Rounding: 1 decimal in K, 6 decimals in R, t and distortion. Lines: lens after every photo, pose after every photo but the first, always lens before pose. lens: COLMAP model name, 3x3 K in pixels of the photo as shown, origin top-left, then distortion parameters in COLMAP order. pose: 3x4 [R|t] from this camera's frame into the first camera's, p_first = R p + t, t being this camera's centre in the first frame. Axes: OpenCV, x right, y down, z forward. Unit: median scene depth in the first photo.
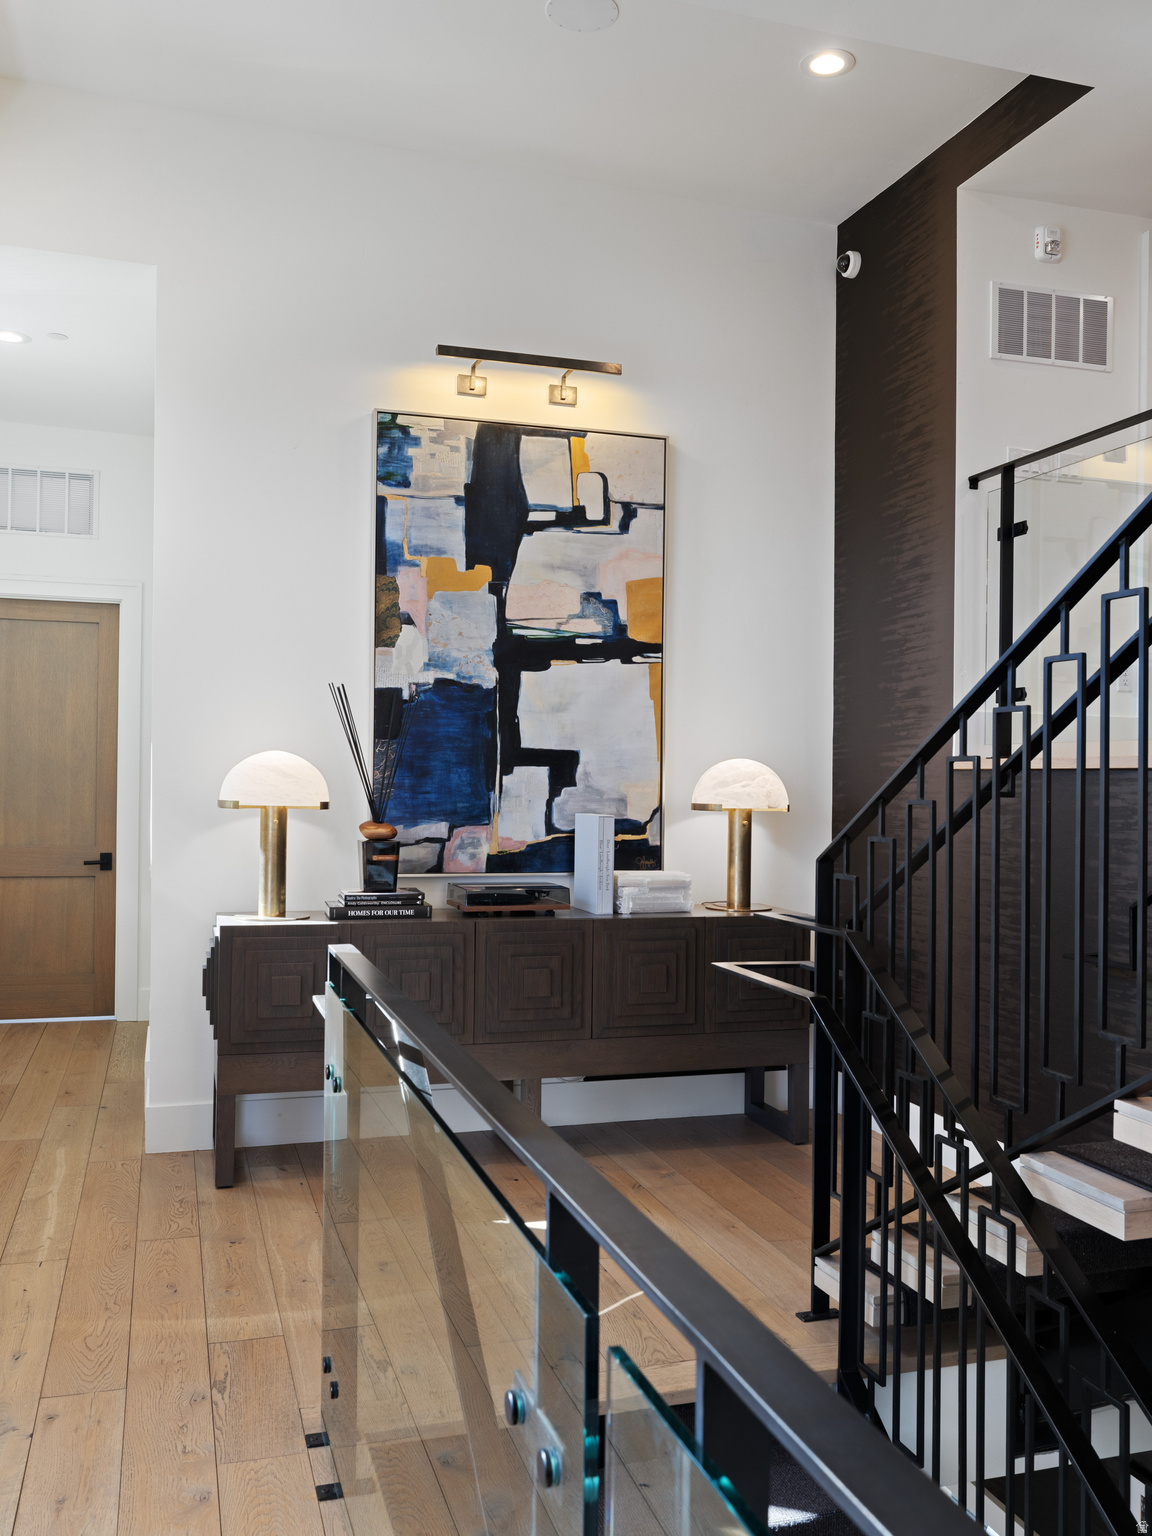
lens RADIAL K [[1315.5, 0, 571.8], [0, 1315.5, 774.7], [0, 0, 1]] dist [0.012132, -0.005697]
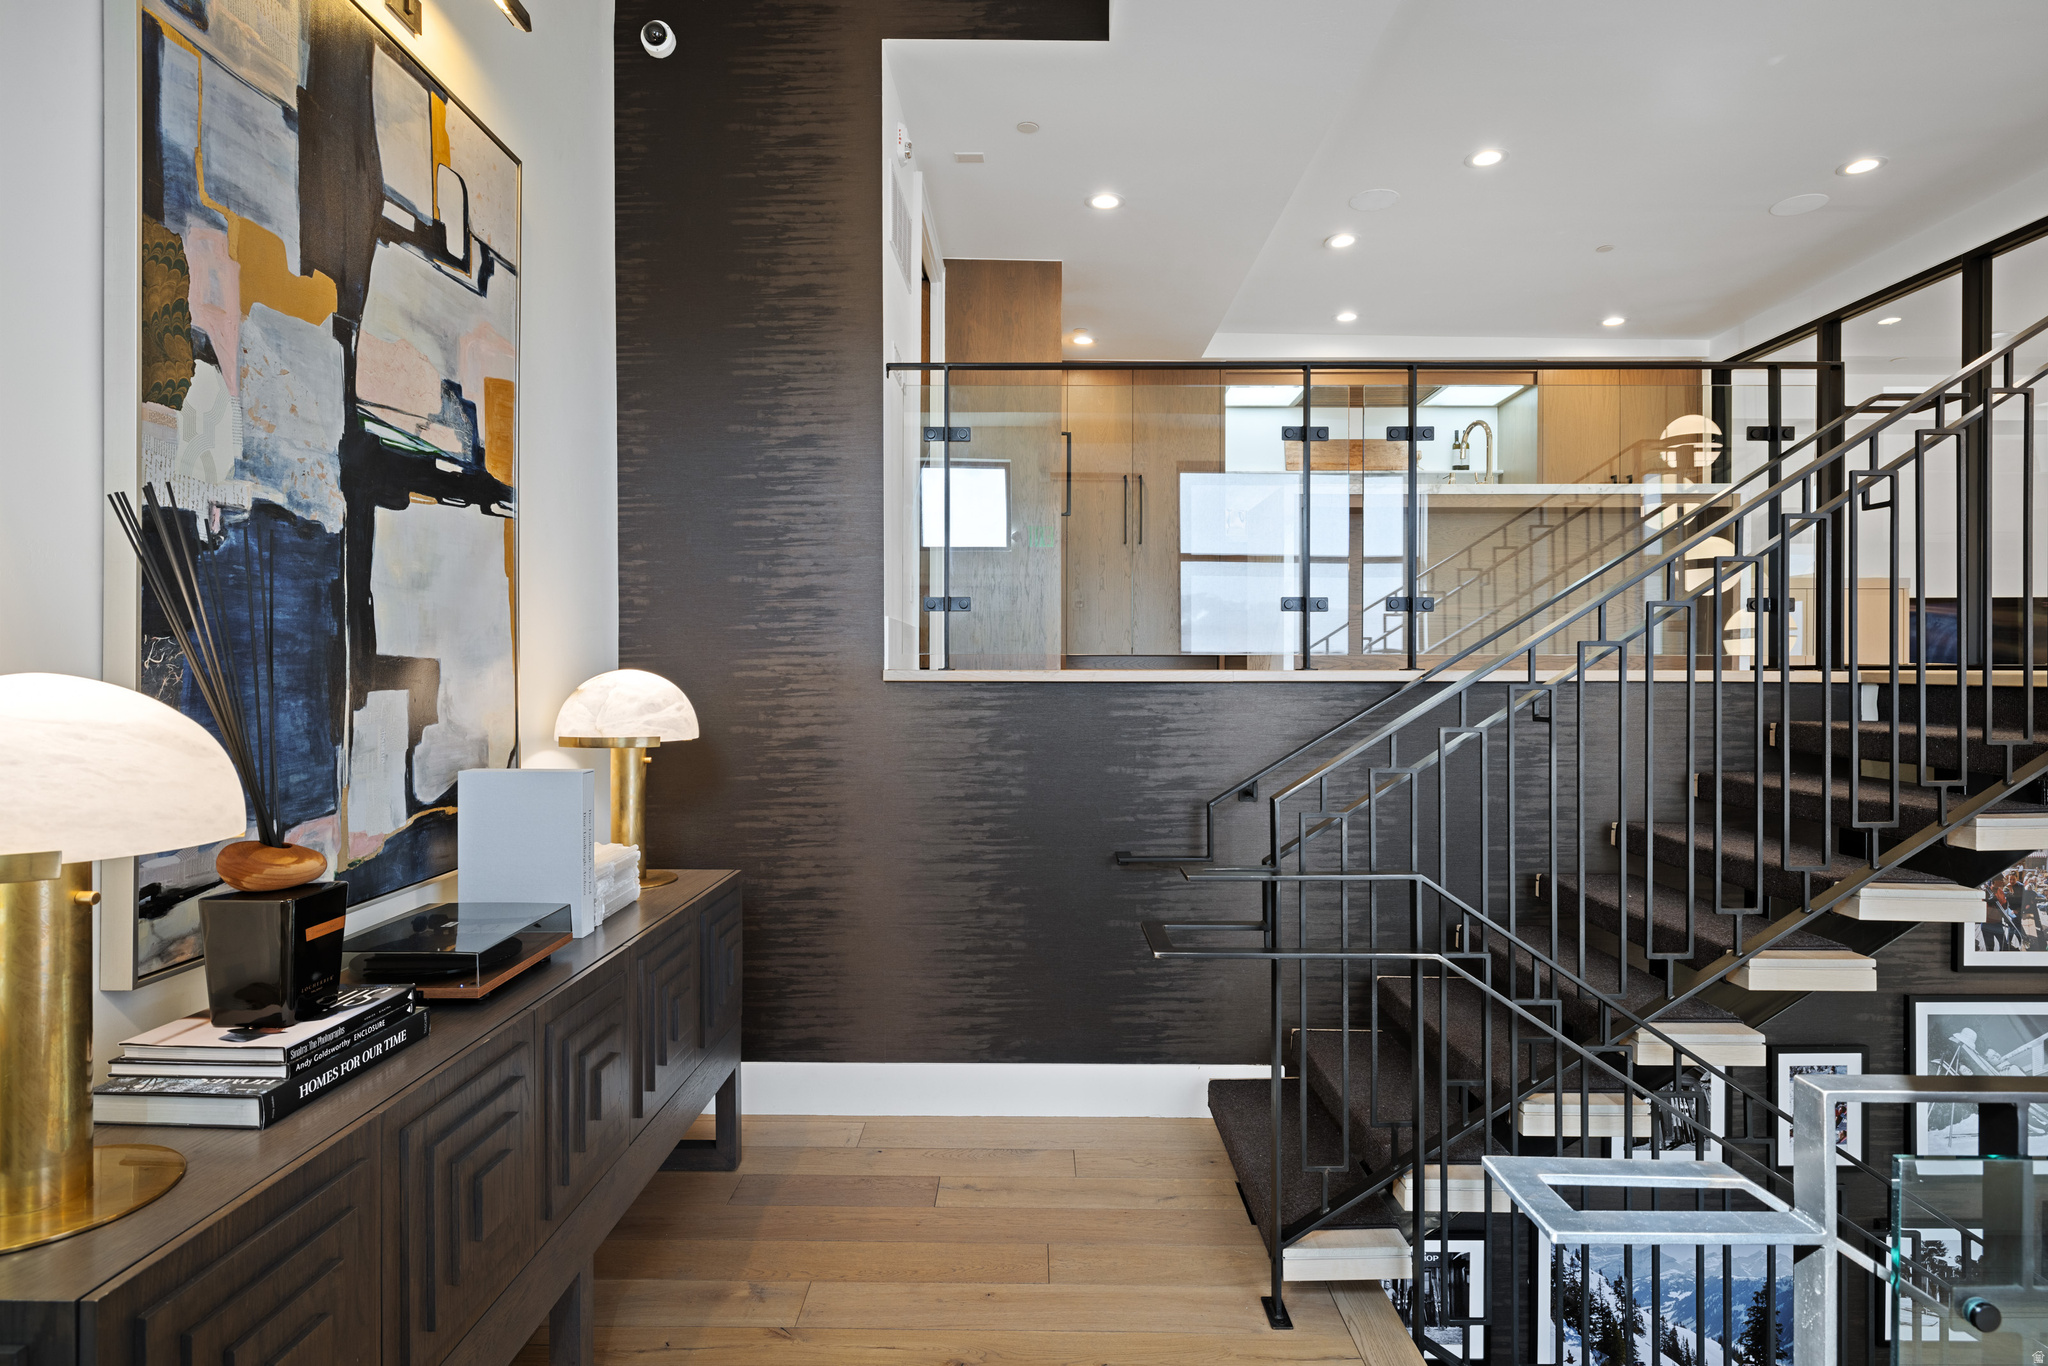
lens RADIAL K [[1072.4, 0, 1033.4], [0, 1072.4, 674.9], [0, 0, 1]] dist [-0.002756, 0.001337]
pose [[0.306031, -0.018046, 0.951850, -0.363066], [-0.000725, 0.999816, 0.019188, -0.021074], [-0.952021, -0.006562, 0.305962, 0.634192]]
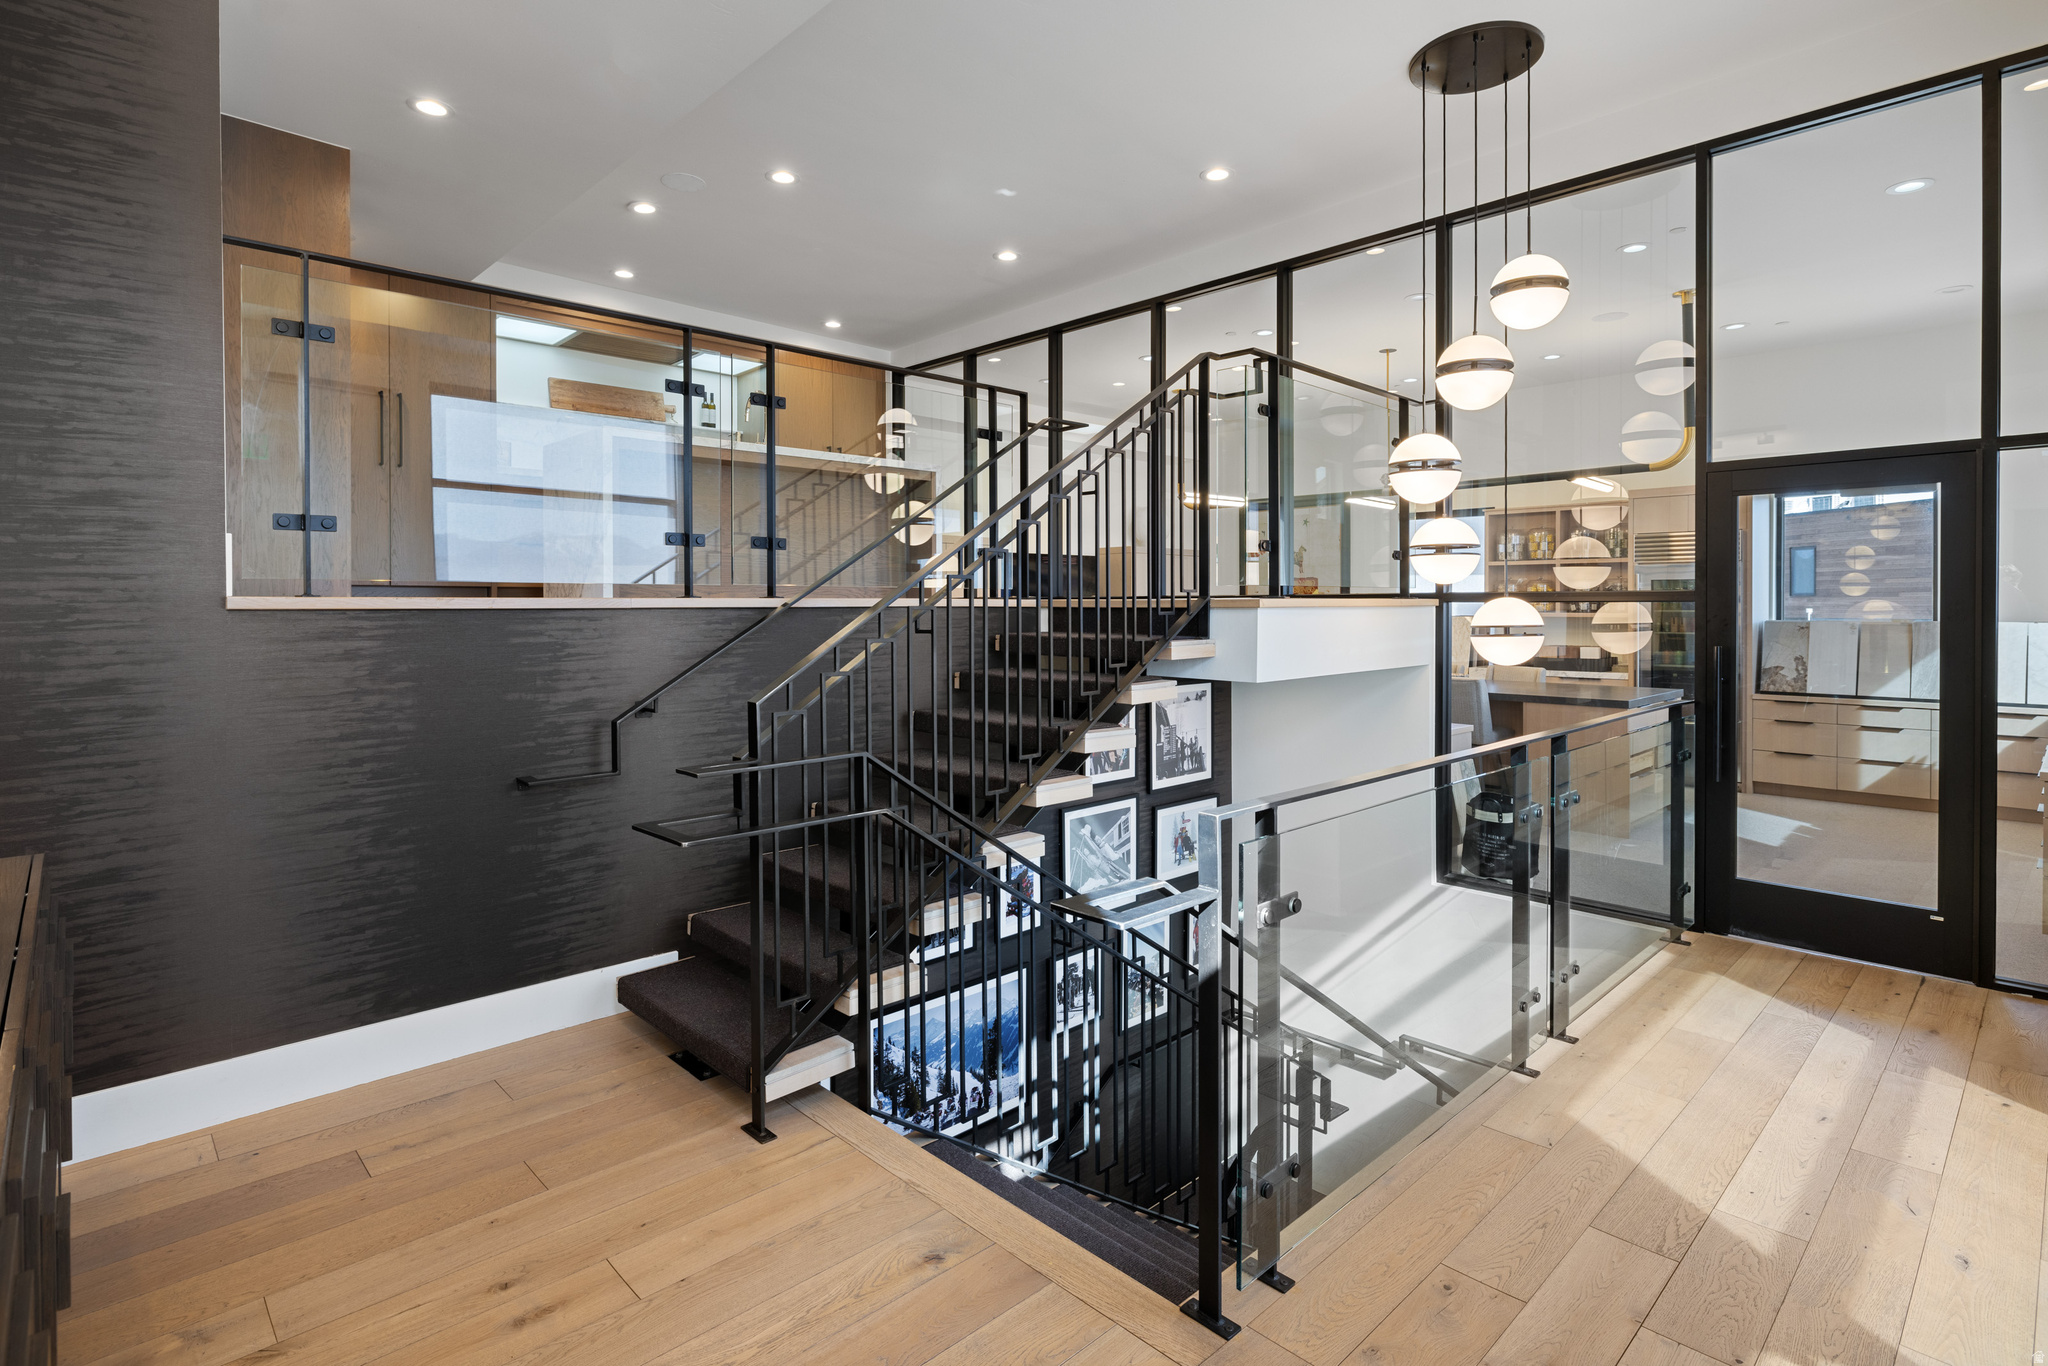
lens RADIAL K [[992.9, 0, 1033.2], [0, 992.9, 612.5], [0, 0, 1]] dist [-0.006064, 0.001951]
pose [[-0.437922, -0.020538, 0.898778, -0.415558], [-0.007779, 0.999788, 0.019056, -0.015829], [-0.898979, 0.001353, -0.437989, 0.780466]]
